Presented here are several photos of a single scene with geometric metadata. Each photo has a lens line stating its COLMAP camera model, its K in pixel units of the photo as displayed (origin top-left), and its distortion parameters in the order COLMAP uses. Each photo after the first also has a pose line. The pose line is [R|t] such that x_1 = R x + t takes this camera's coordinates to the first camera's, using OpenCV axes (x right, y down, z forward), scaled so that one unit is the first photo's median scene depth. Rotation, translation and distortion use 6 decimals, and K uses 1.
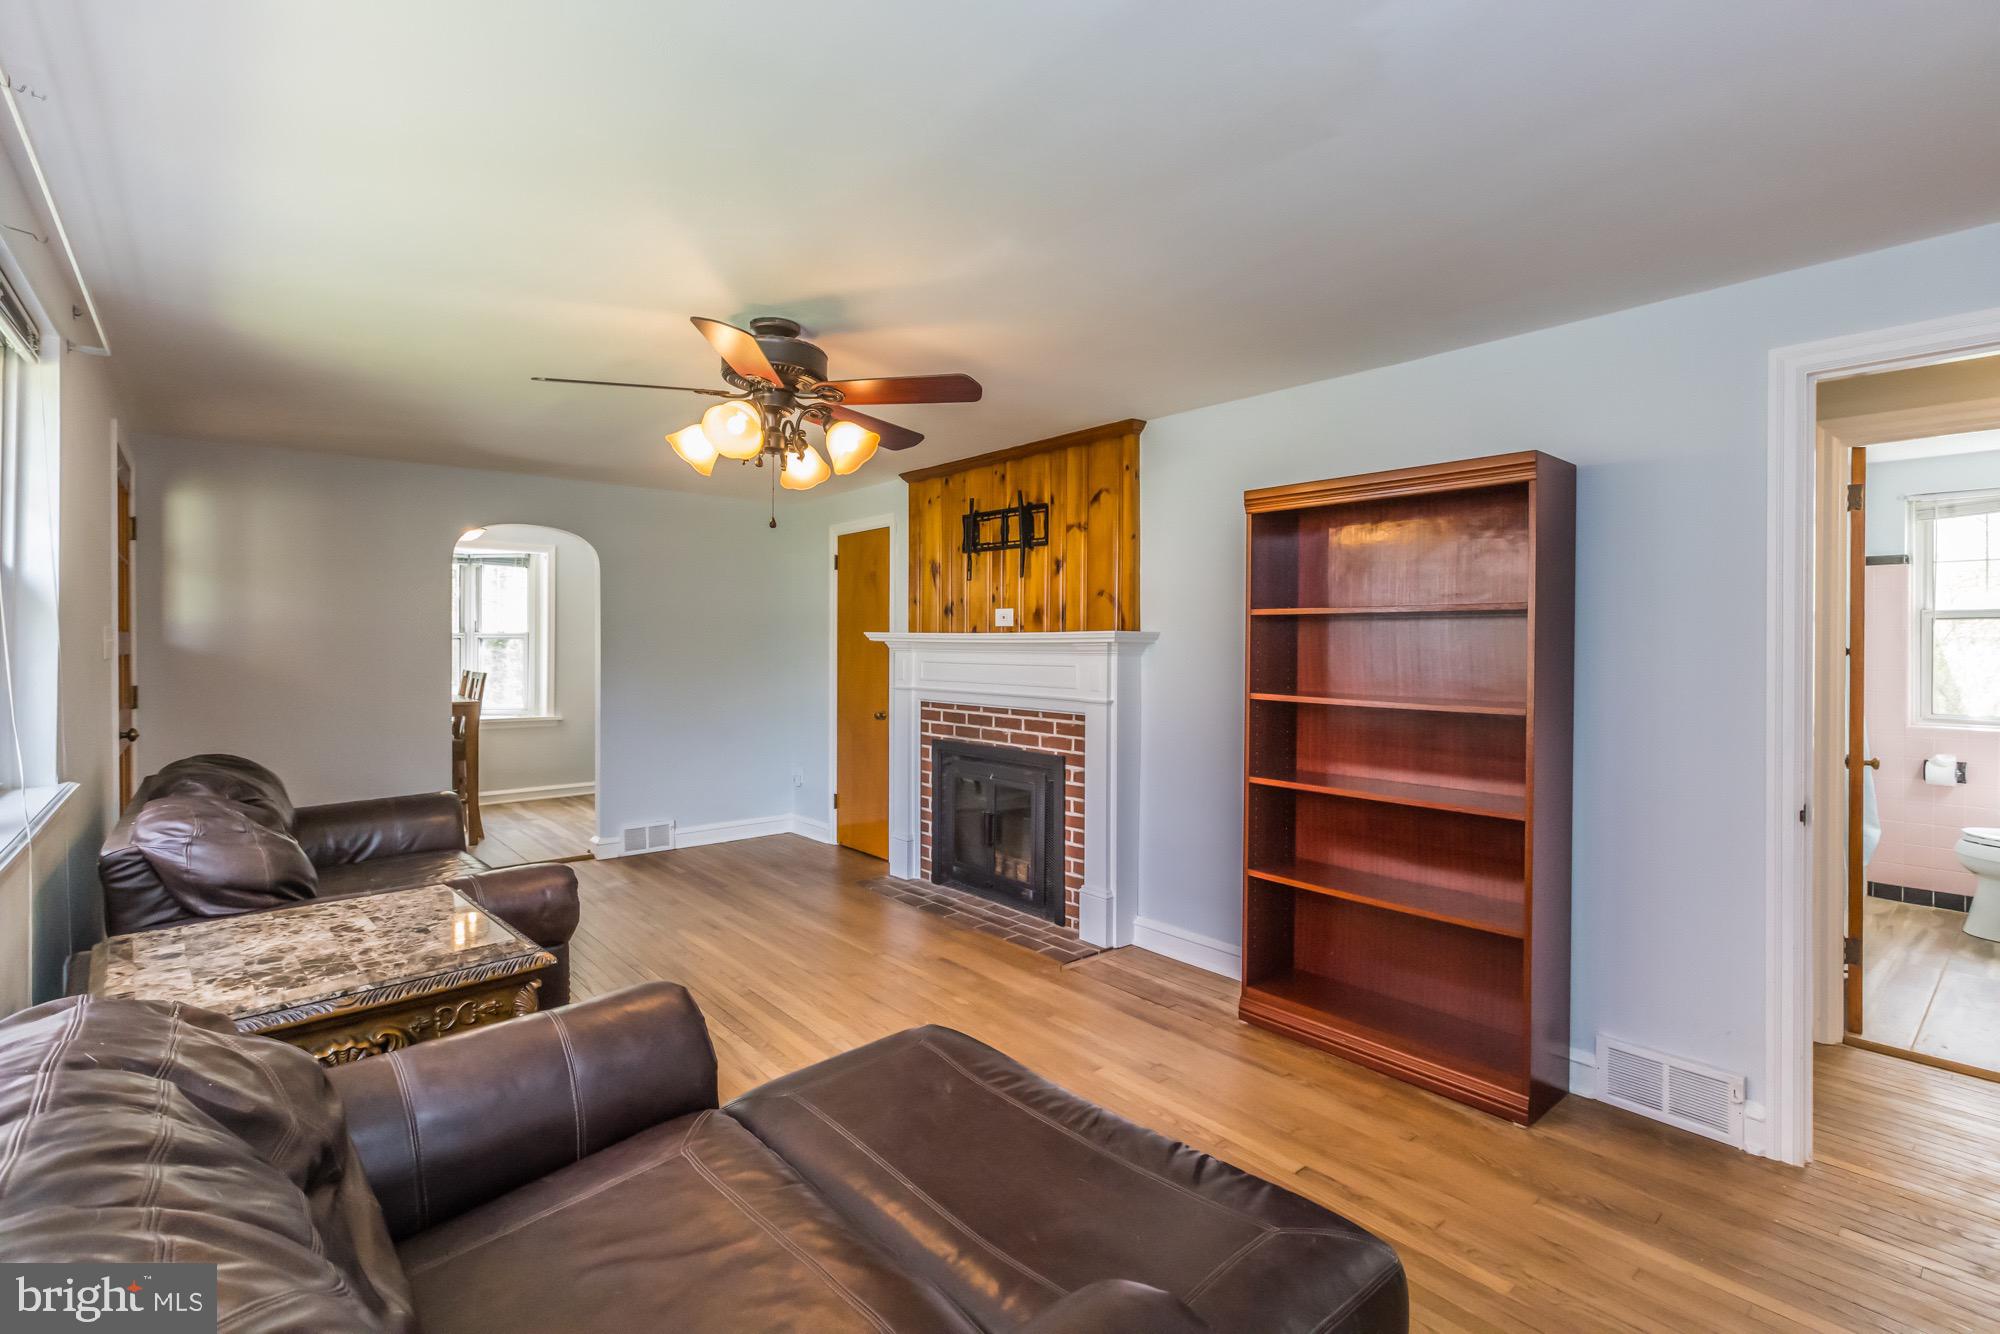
lens RADIAL K [[921.5, 0, 982.9], [0, 921.5, 625.3], [0, 0, 1]] dist [-0.000011, -0.000066]
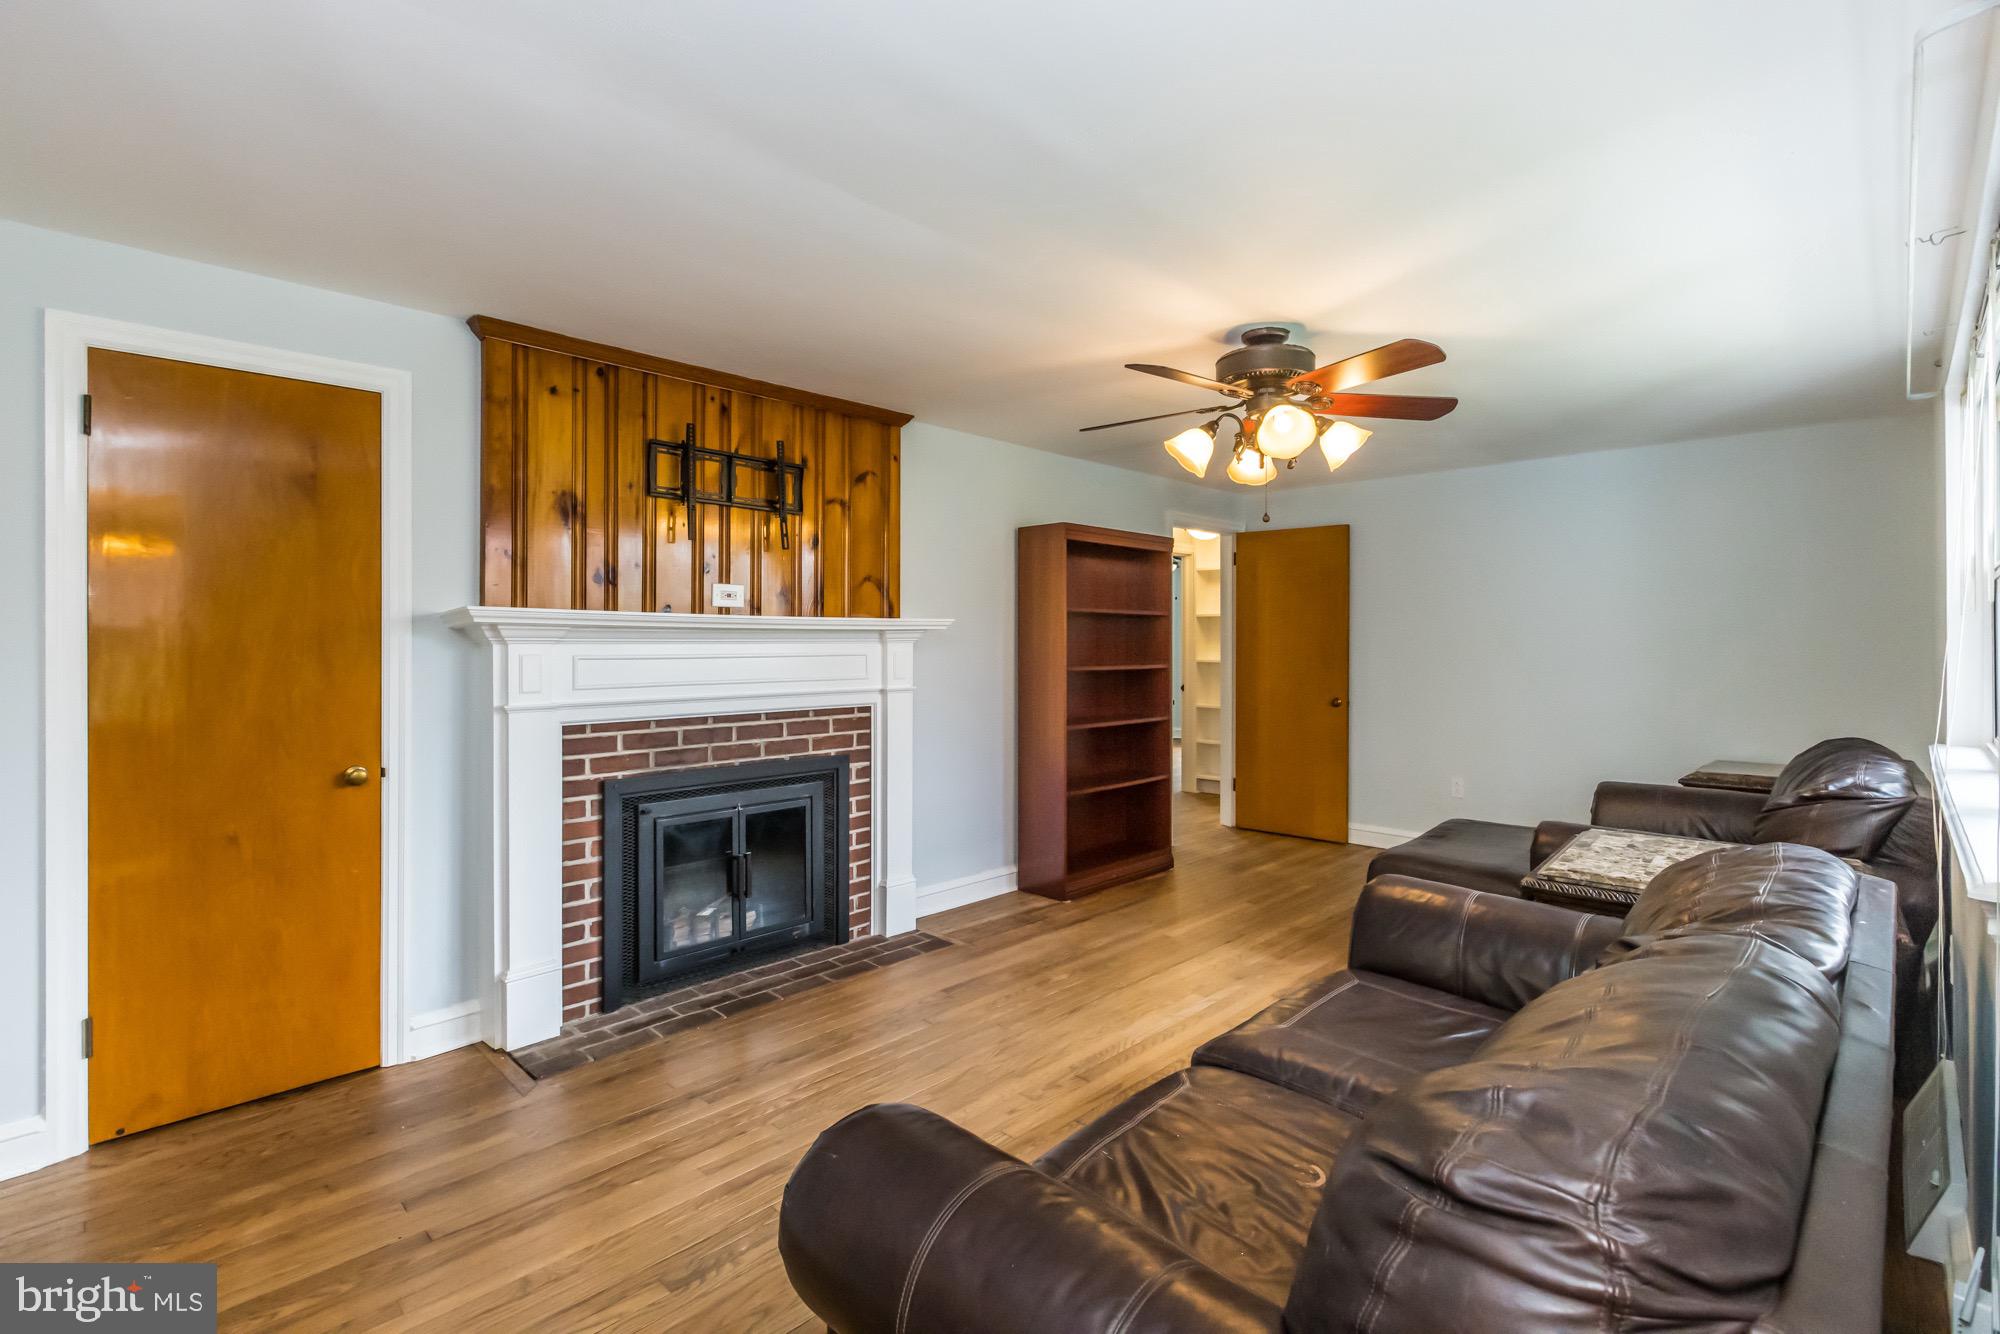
lens RADIAL K [[937.1, 0, 1003.8], [0, 937.1, 631.3], [0, 0, 1]] dist [-0.000018, -0.000108]
pose [[-0.112737, 0.008132, 0.993592, -0.815578], [-0.016579, 0.999812, -0.010064, 0.026507], [-0.993487, -0.017607, -0.112581, 0.917897]]
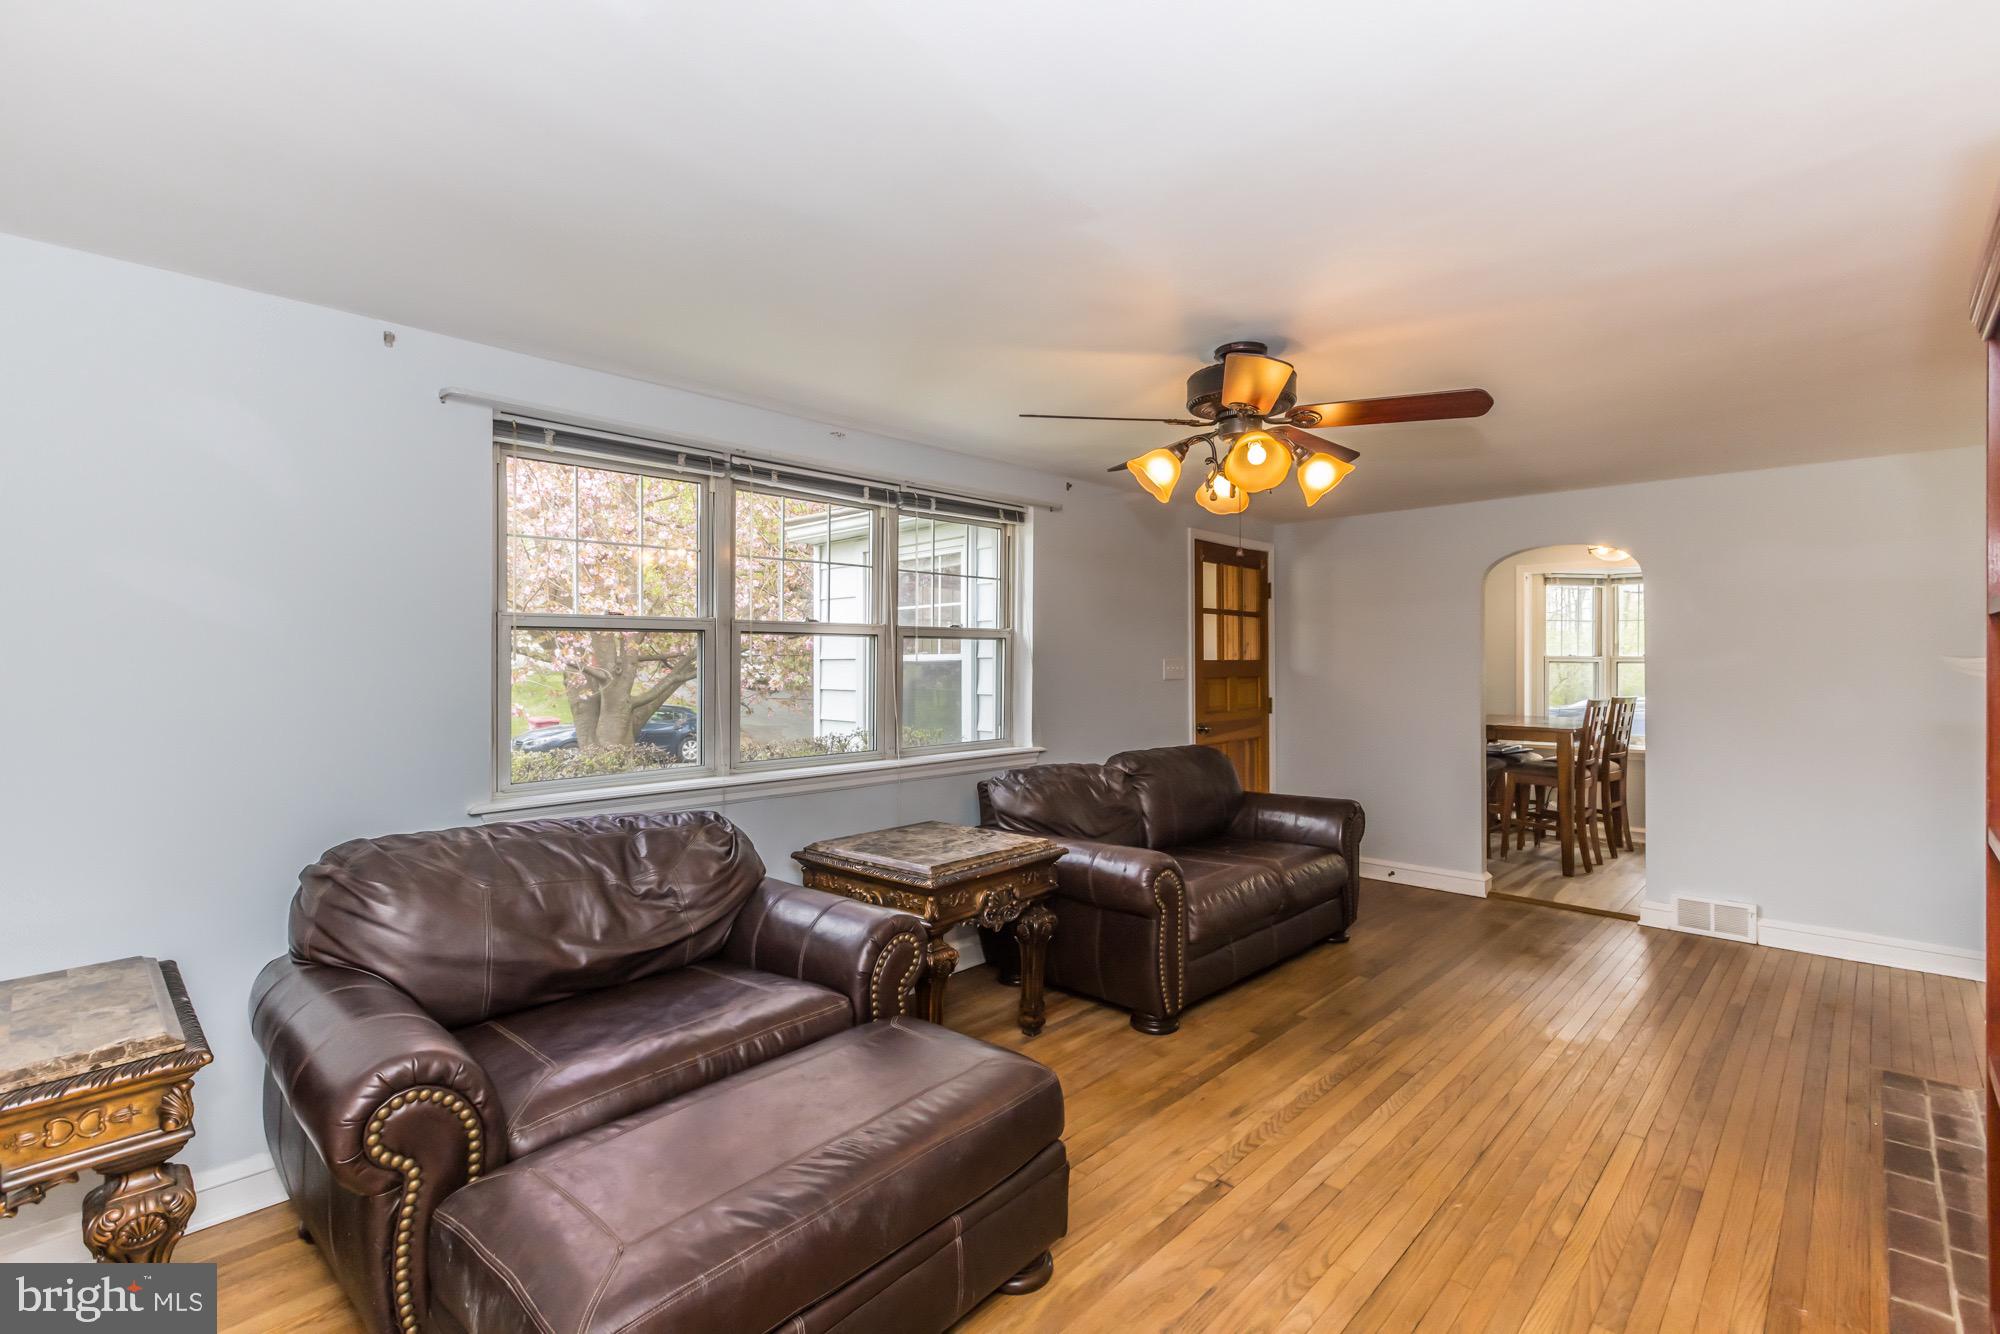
lens RADIAL K [[898.8, 0, 1002.2], [0, 898.8, 621.8], [0, 0, 1]] dist [-0.001731, -0.000348]
pose [[0.121668, -0.041589, -0.991699, 0.442160], [0.014538, 0.999089, -0.040115, 0.000899], [0.992464, -0.009537, 0.122162, 0.413924]]
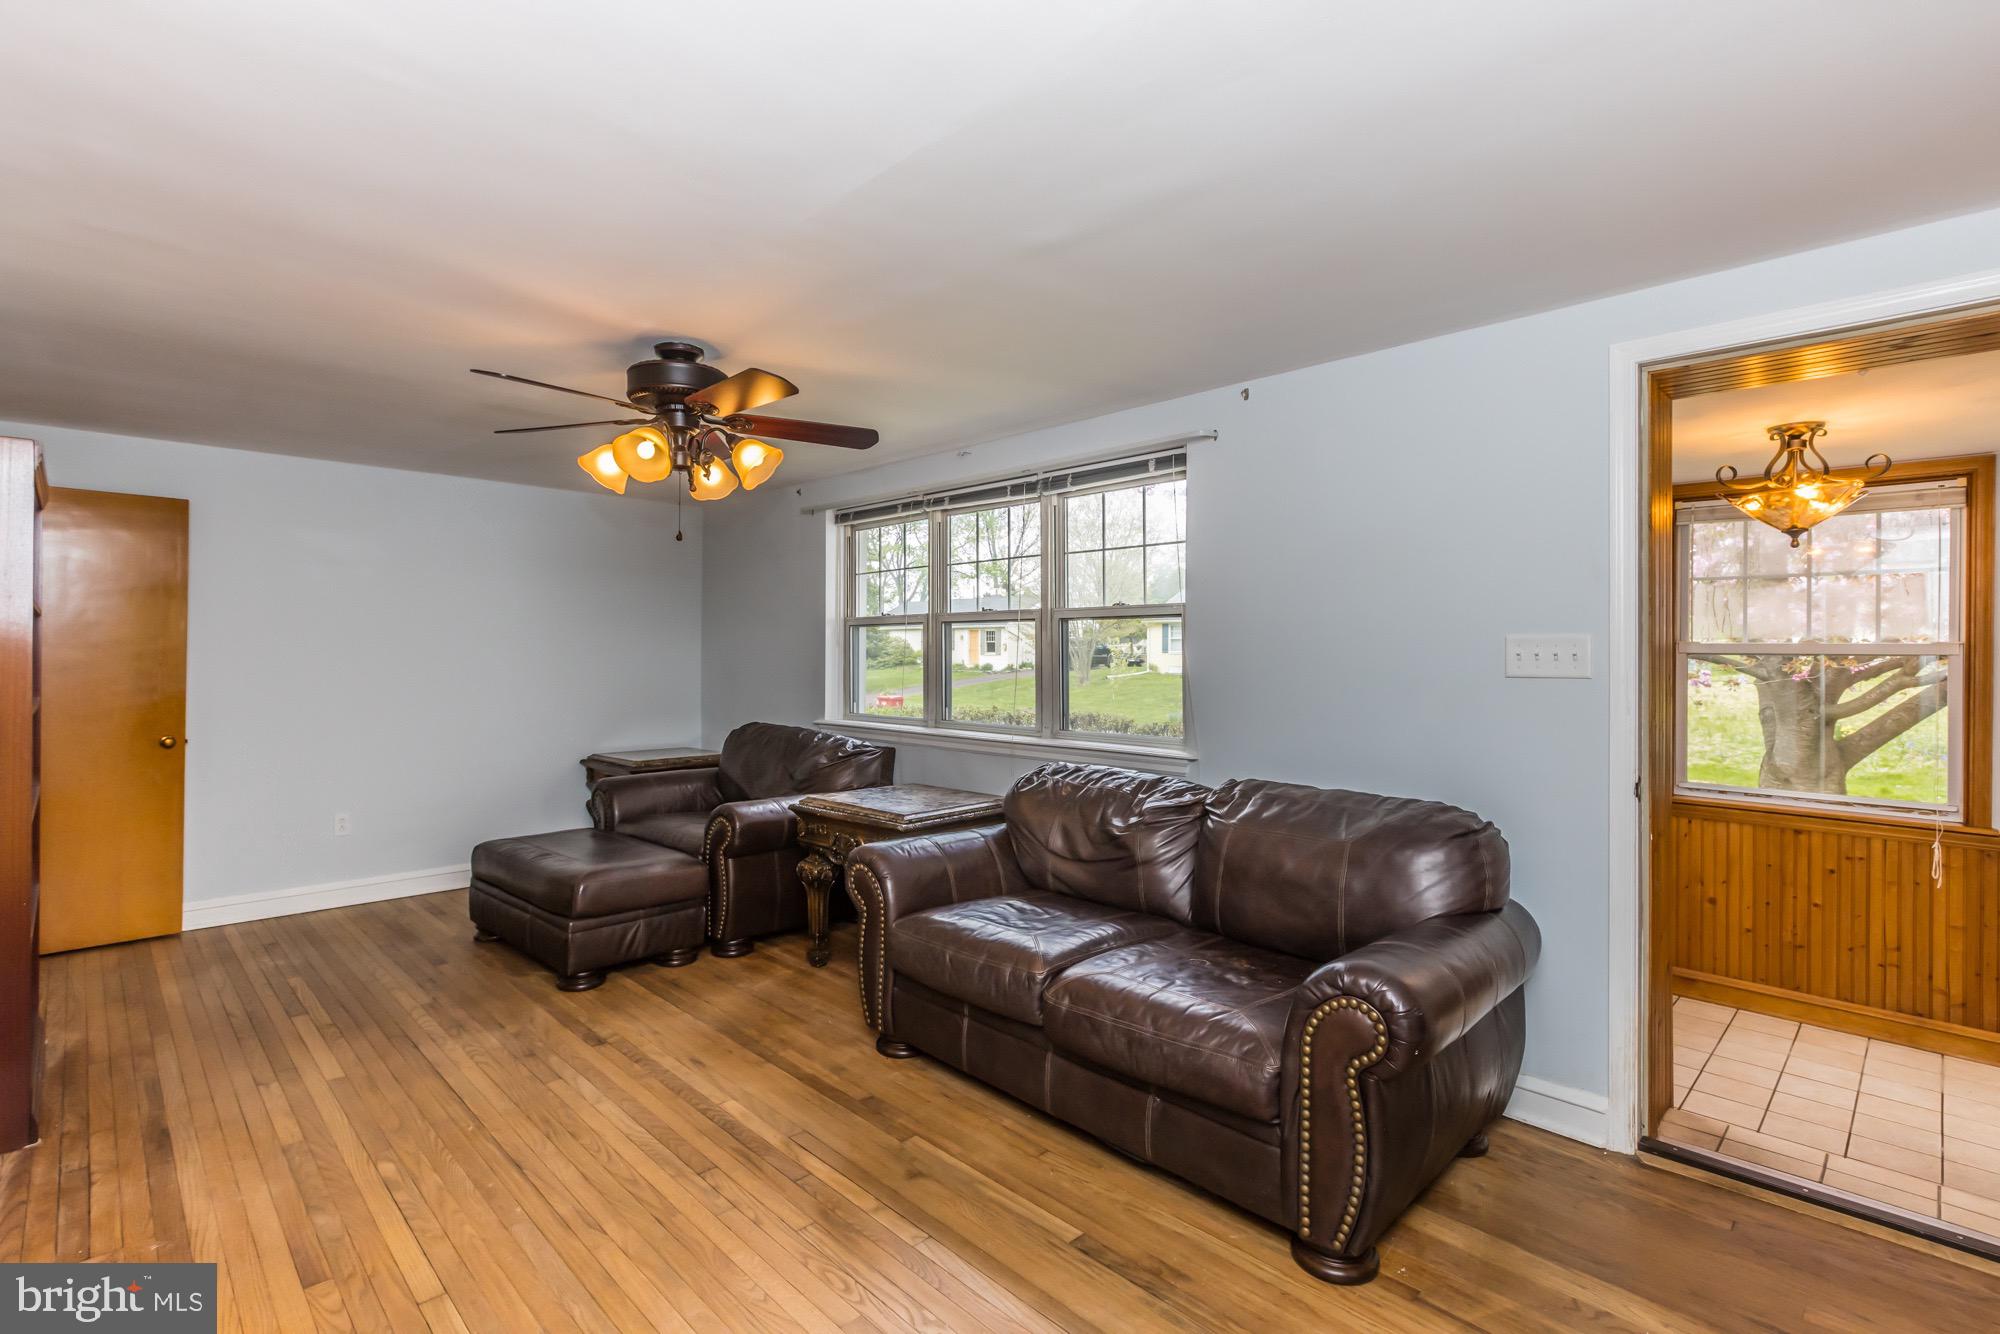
lens RADIAL K [[932.9, 0, 1000.0], [0, 932.9, 667.0], [0, 0, 1]] dist [0.030024, 0.000104]
pose [[-0.995743, 0.000936, -0.092169, -0.321718], [0.000830, 0.999999, 0.001186, 0.022985], [0.092170, 0.001105, -0.995743, 1.354960]]
